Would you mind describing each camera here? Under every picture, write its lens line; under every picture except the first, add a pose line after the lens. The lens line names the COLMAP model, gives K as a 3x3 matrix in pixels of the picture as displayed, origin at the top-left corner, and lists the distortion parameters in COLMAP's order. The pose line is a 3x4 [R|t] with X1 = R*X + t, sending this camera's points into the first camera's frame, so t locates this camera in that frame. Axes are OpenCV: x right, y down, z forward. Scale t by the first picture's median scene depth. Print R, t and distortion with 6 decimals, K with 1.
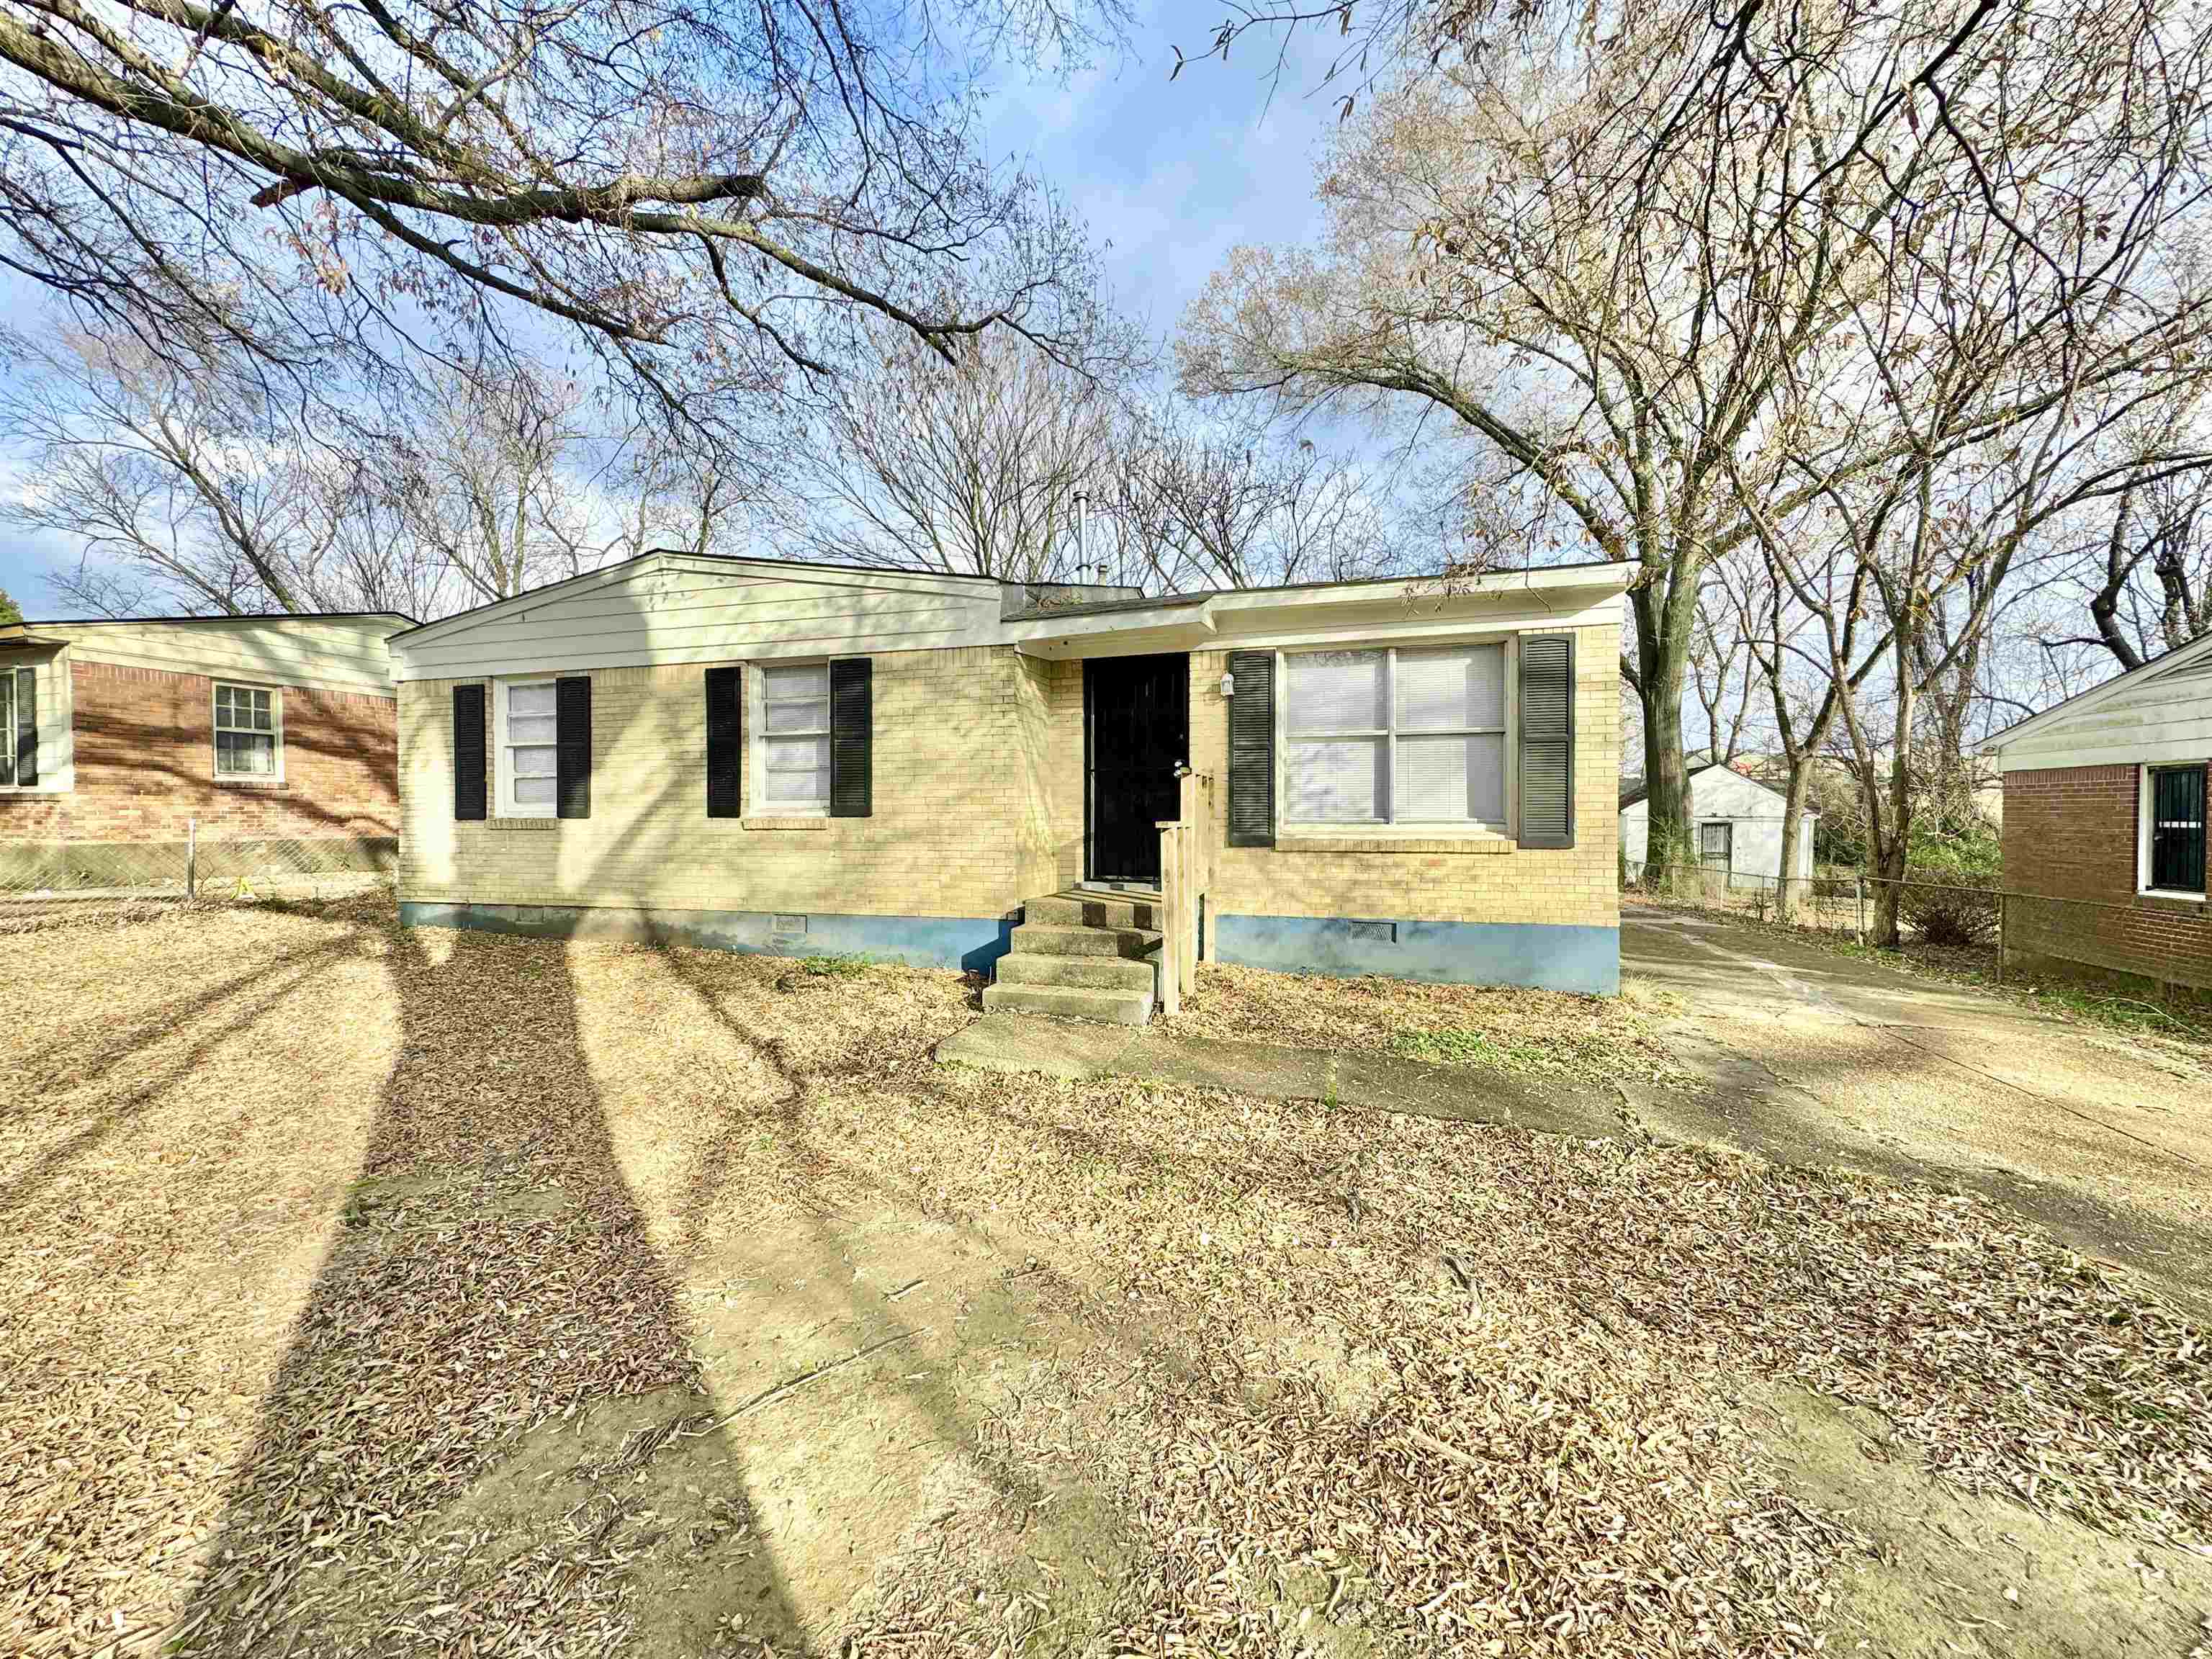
lens RADIAL K [[890.0, 0, 1106.7], [0, 890.0, 820.5], [0, 0, 1]] dist [-0.001431, -0.000175]
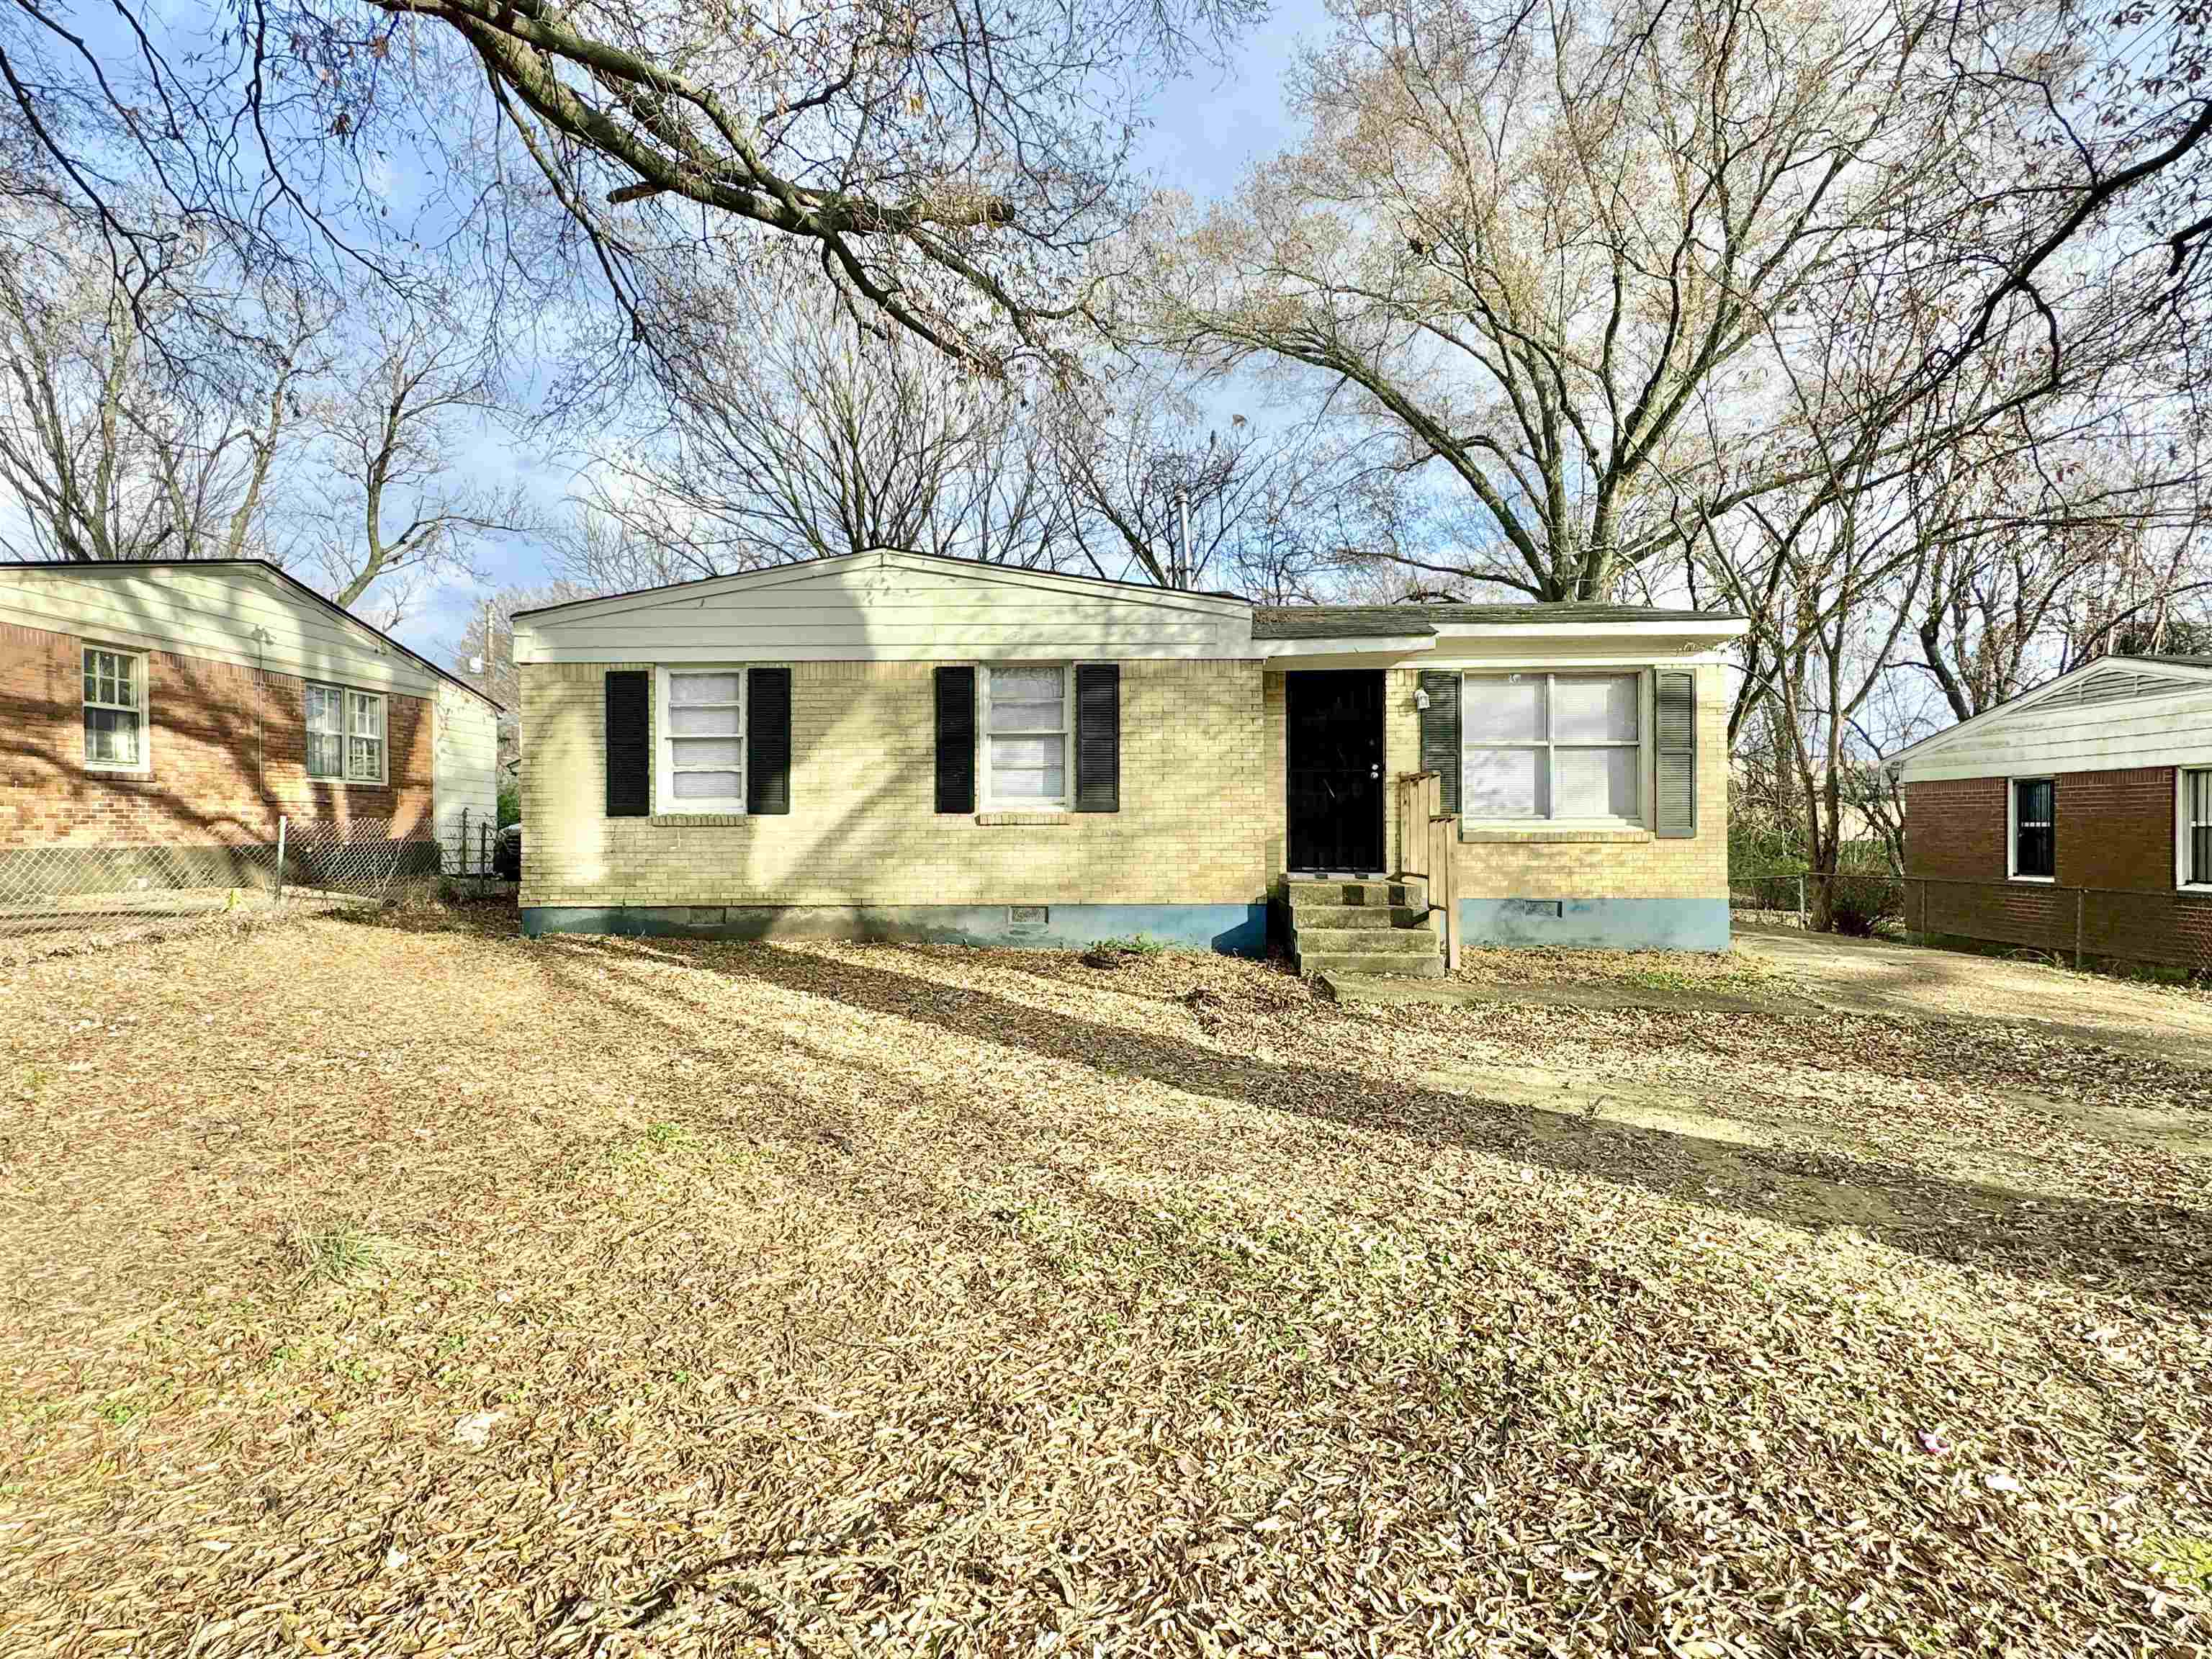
lens RADIAL K [[1154.3, 0, 1108.0], [0, 1154.3, 830.3], [0, 0, 1]] dist [0.001286, 0.001364]
pose [[0.967335, 0.000665, 0.253499, -0.577976], [0.001300, 0.999970, -0.007583, 0.026059], [-0.253497, 0.007665, 0.967306, -0.315777]]
